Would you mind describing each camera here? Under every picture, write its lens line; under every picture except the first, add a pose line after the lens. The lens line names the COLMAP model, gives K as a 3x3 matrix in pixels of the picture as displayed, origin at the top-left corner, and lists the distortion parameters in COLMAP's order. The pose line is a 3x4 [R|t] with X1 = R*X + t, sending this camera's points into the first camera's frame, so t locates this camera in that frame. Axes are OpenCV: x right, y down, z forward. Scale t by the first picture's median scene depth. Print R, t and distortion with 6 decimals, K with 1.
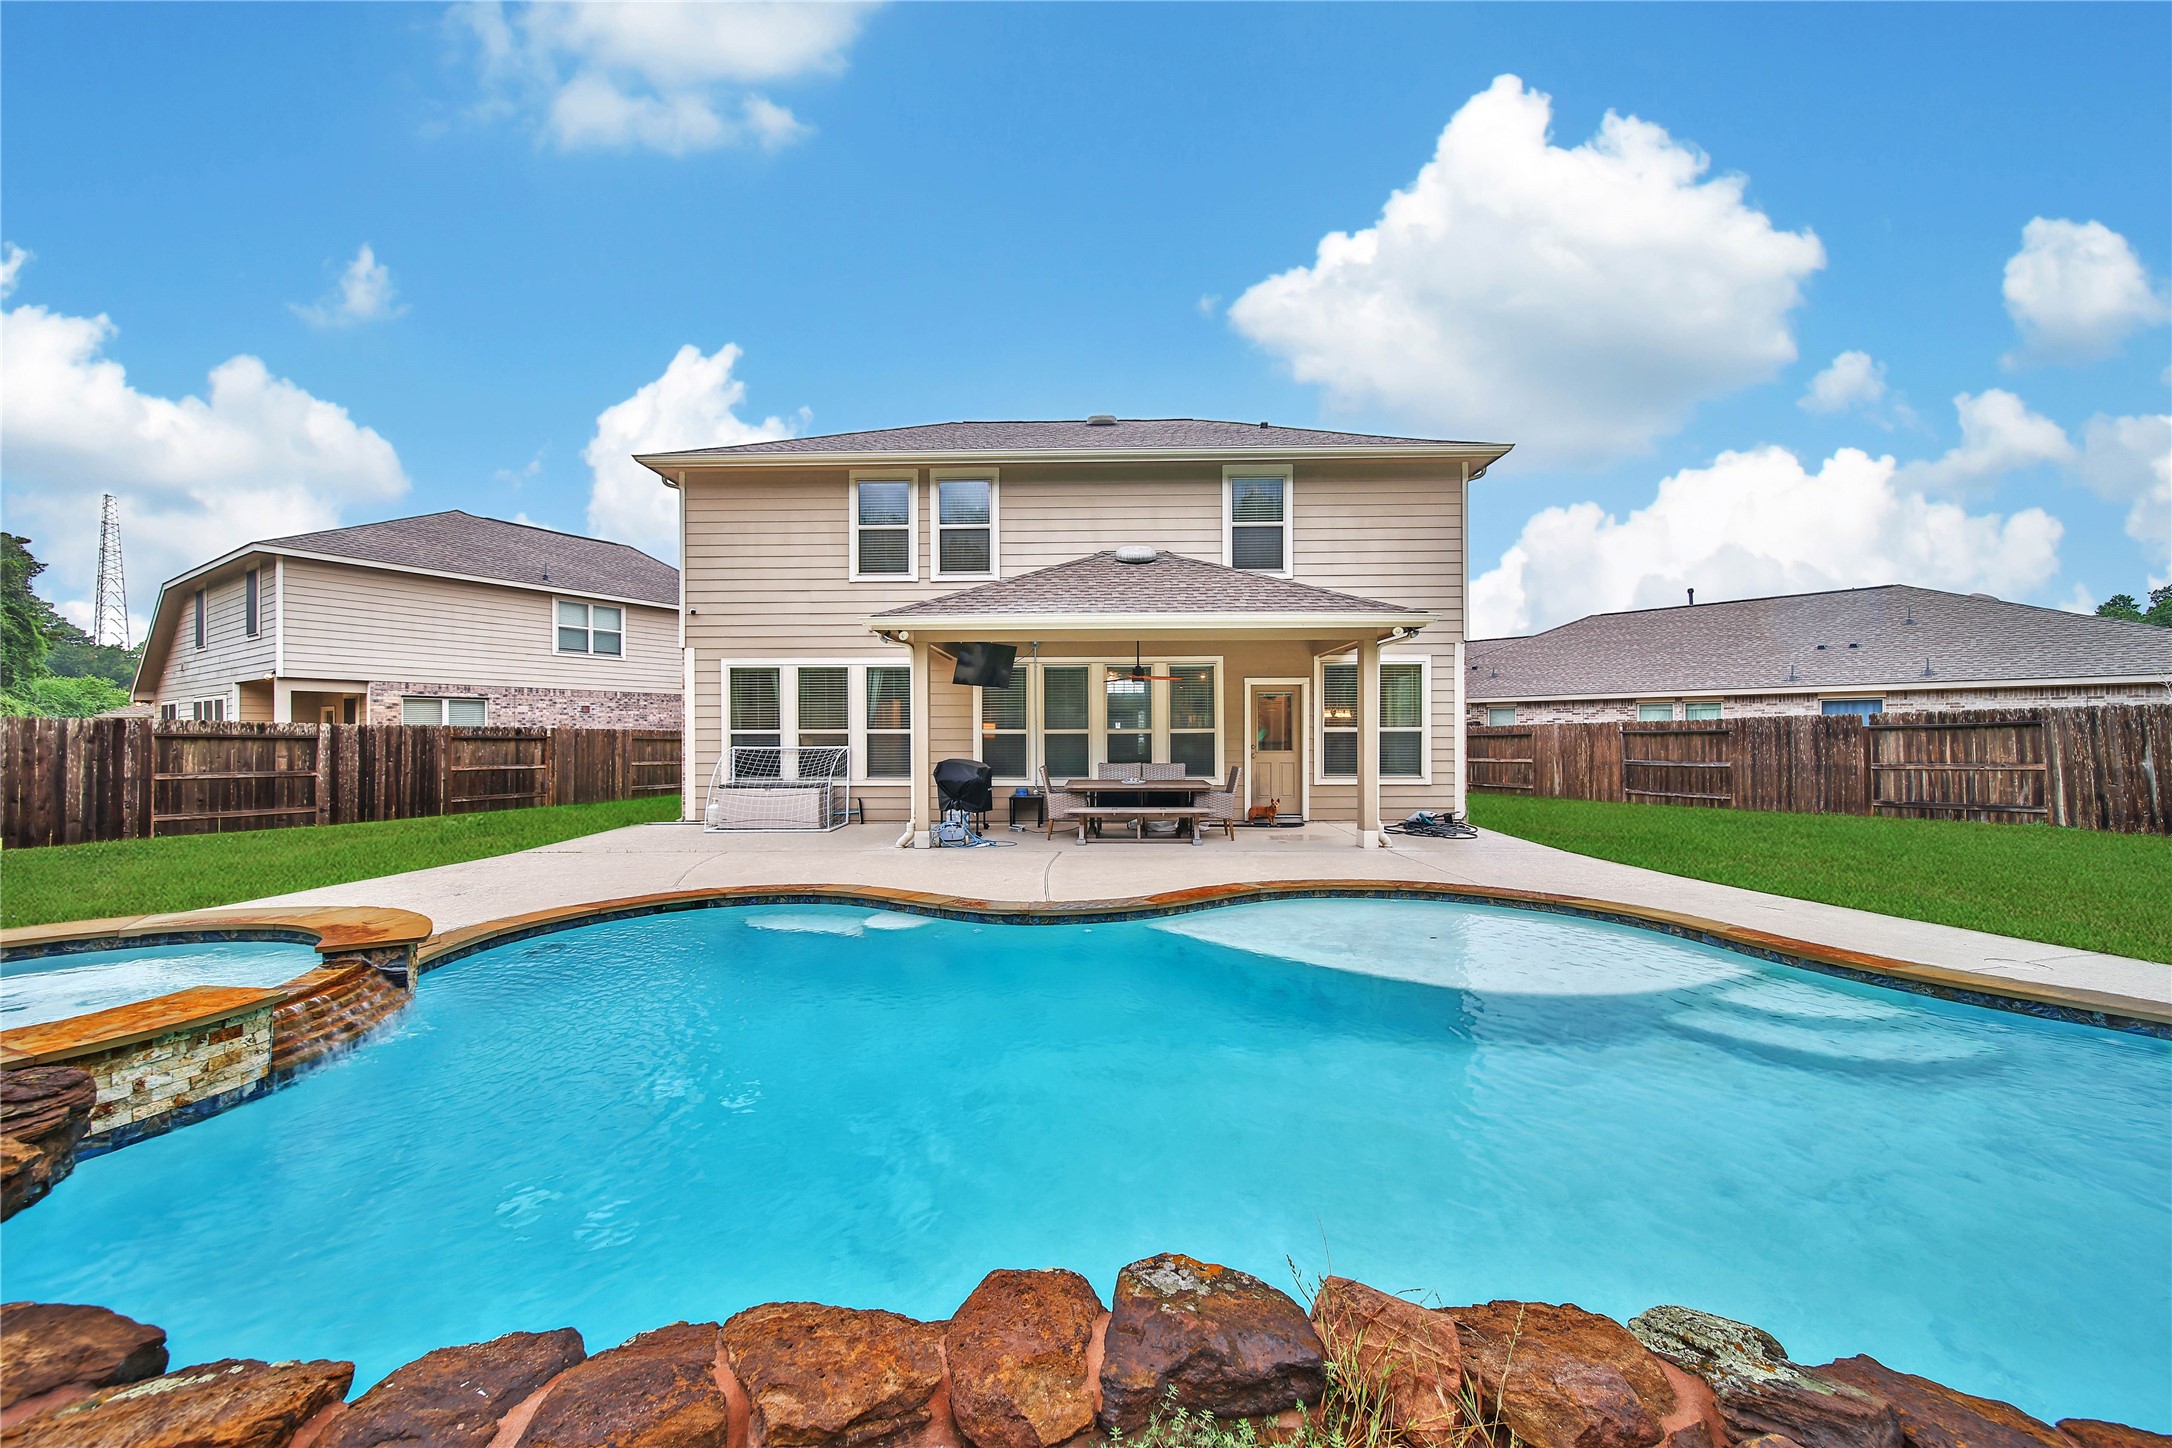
lens RADIAL K [[771.9, 0, 1098.1], [0, 771.9, 729.3], [0, 0, 1]] dist [-0.004555, -0.000560]
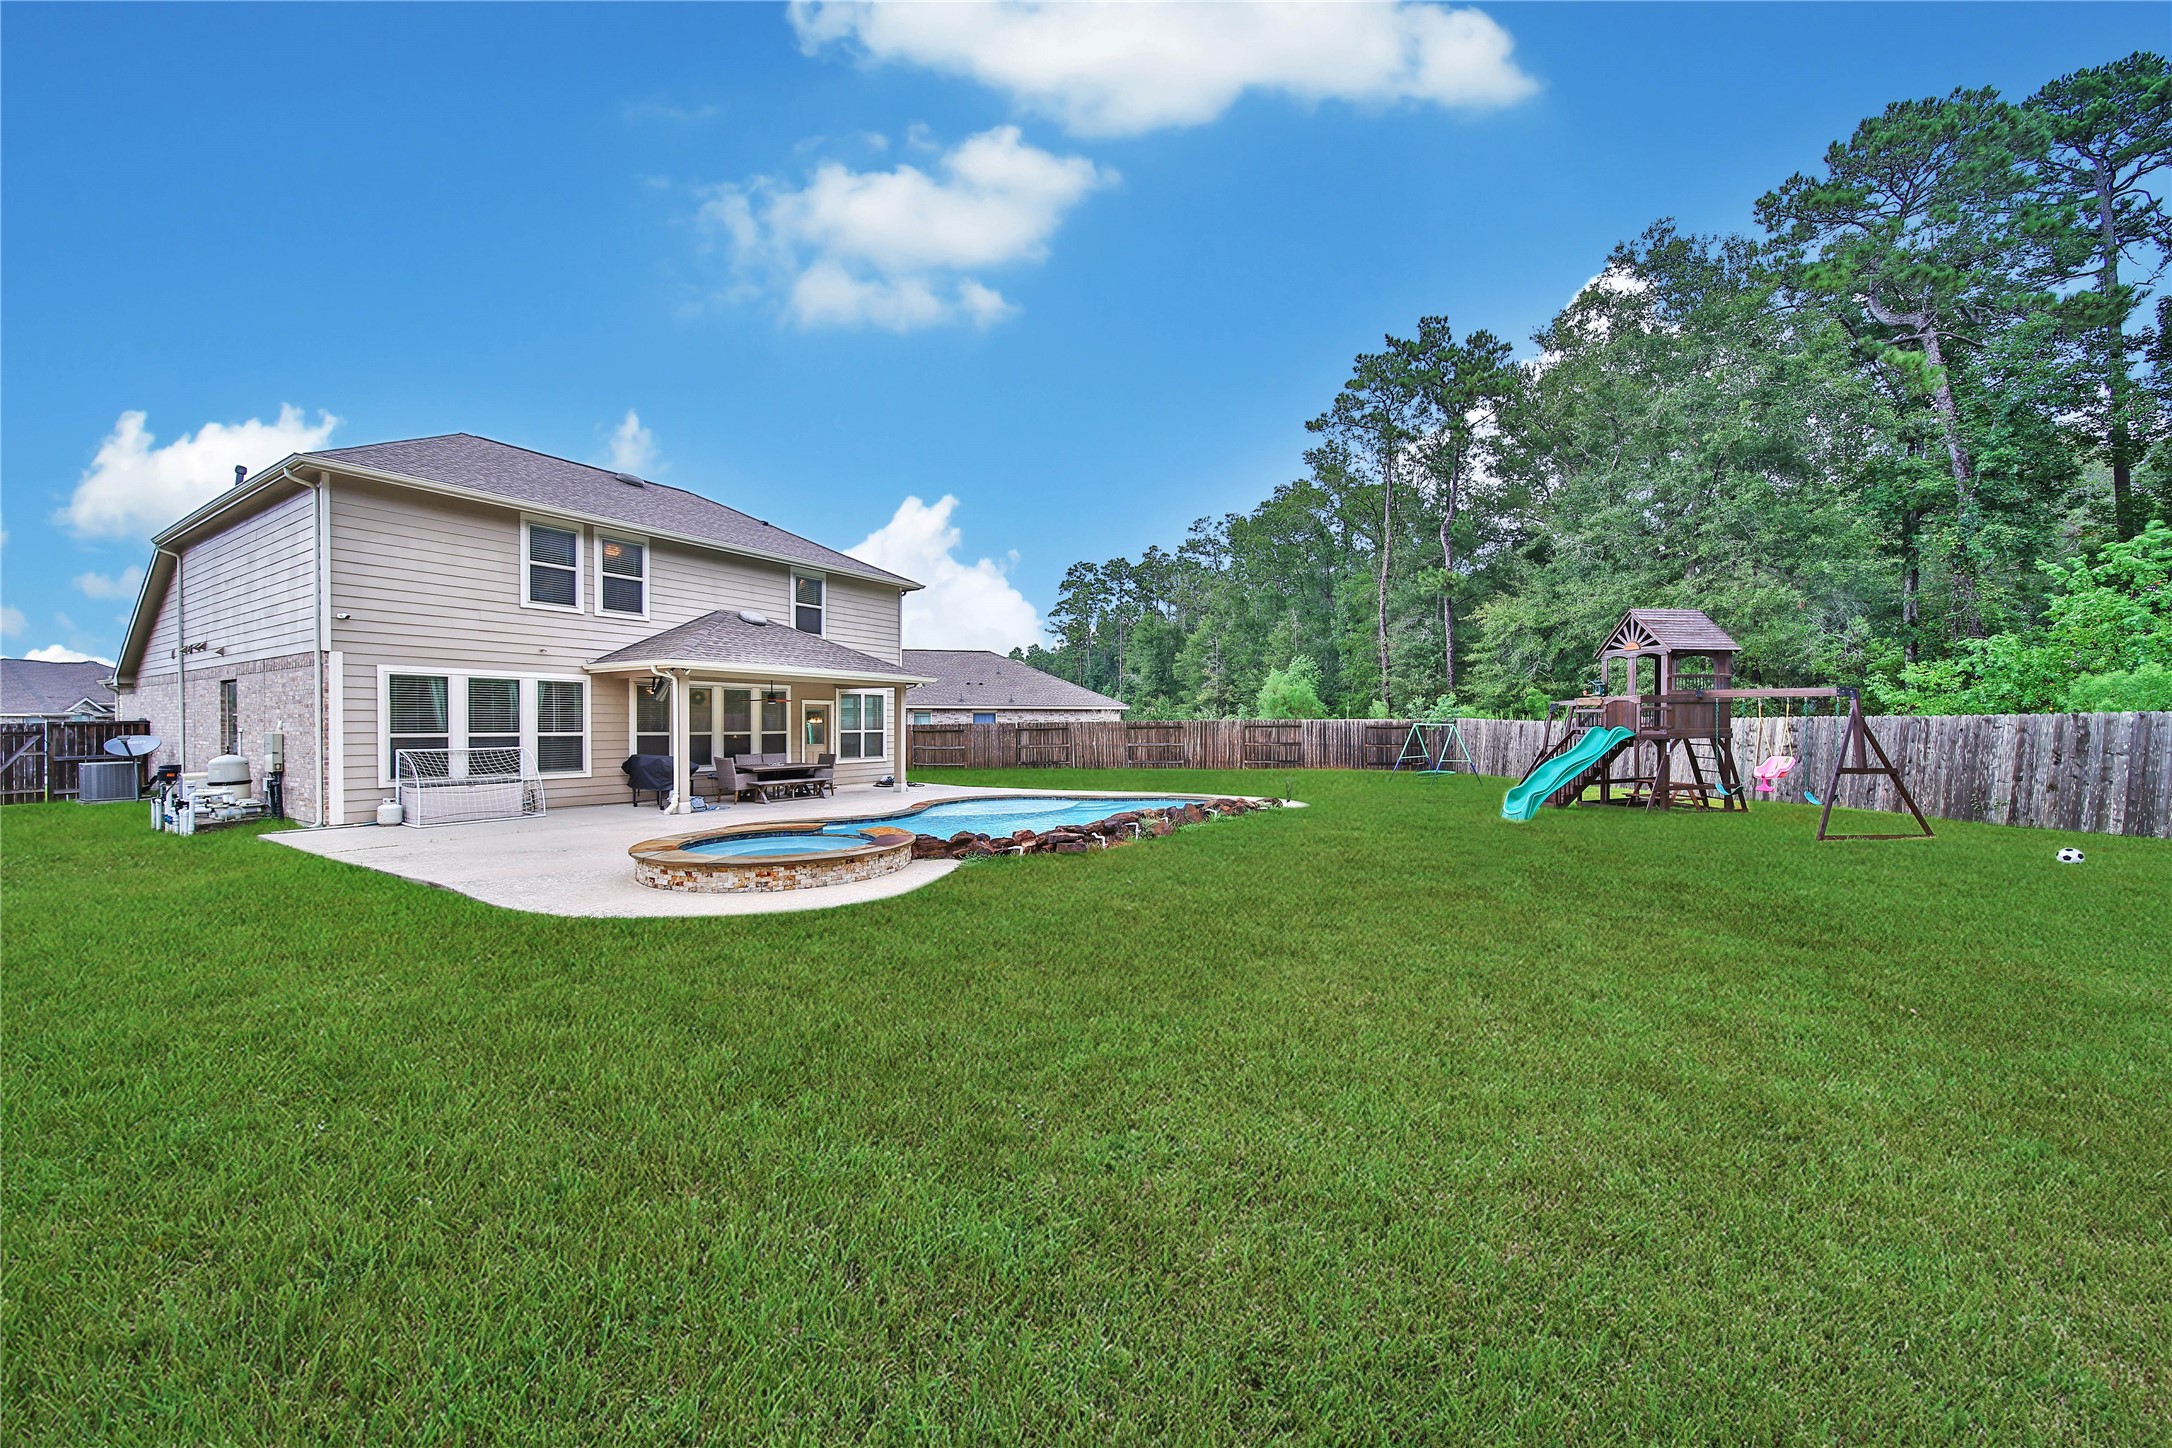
lens RADIAL K [[771.9, 0, 1091.4], [0, 771.9, 730.7], [0, 0, 1]] dist [-0.004555, -0.000560]
pose [[0.507119, -0.002719, 0.861872, -0.894232], [-0.008616, 0.999929, 0.008225, -0.019884], [-0.861833, -0.011597, 0.507059, -0.345985]]
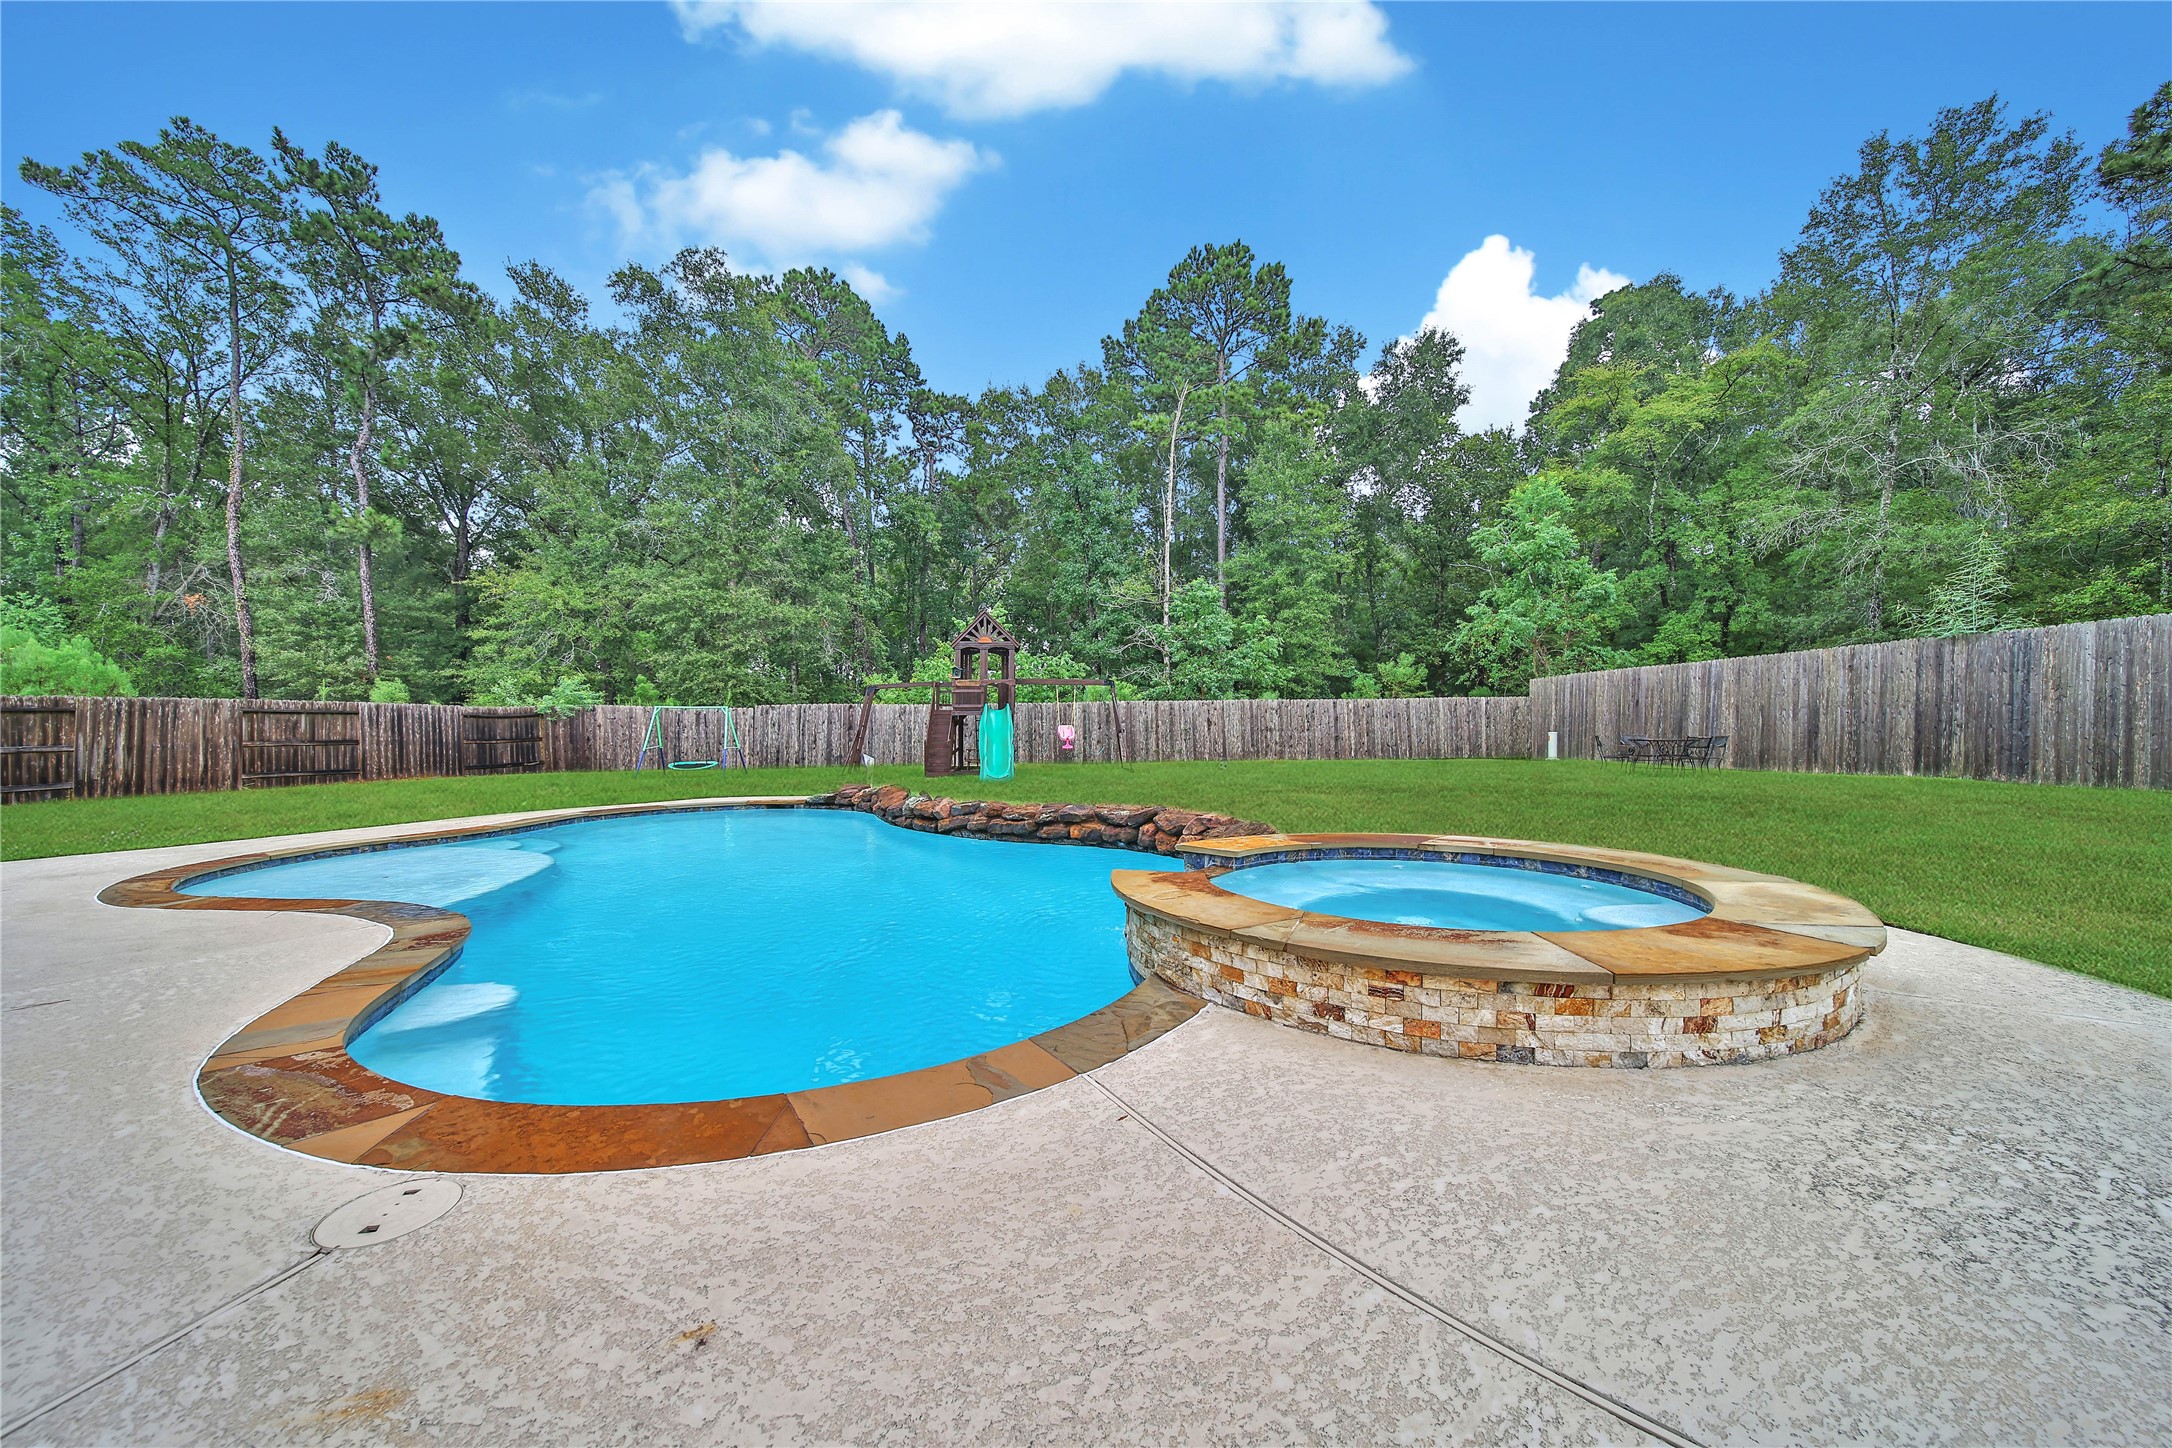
lens RADIAL K [[771.9, 0, 1071.6], [0, 771.9, 738.1], [0, 0, 1]] dist [-0.004555, -0.000560]
pose [[-0.790112, 0.006036, 0.612933, -0.502162], [0.009235, 0.999955, 0.002057, 0.034963], [-0.612893, 0.007285, -0.790132, 0.578375]]
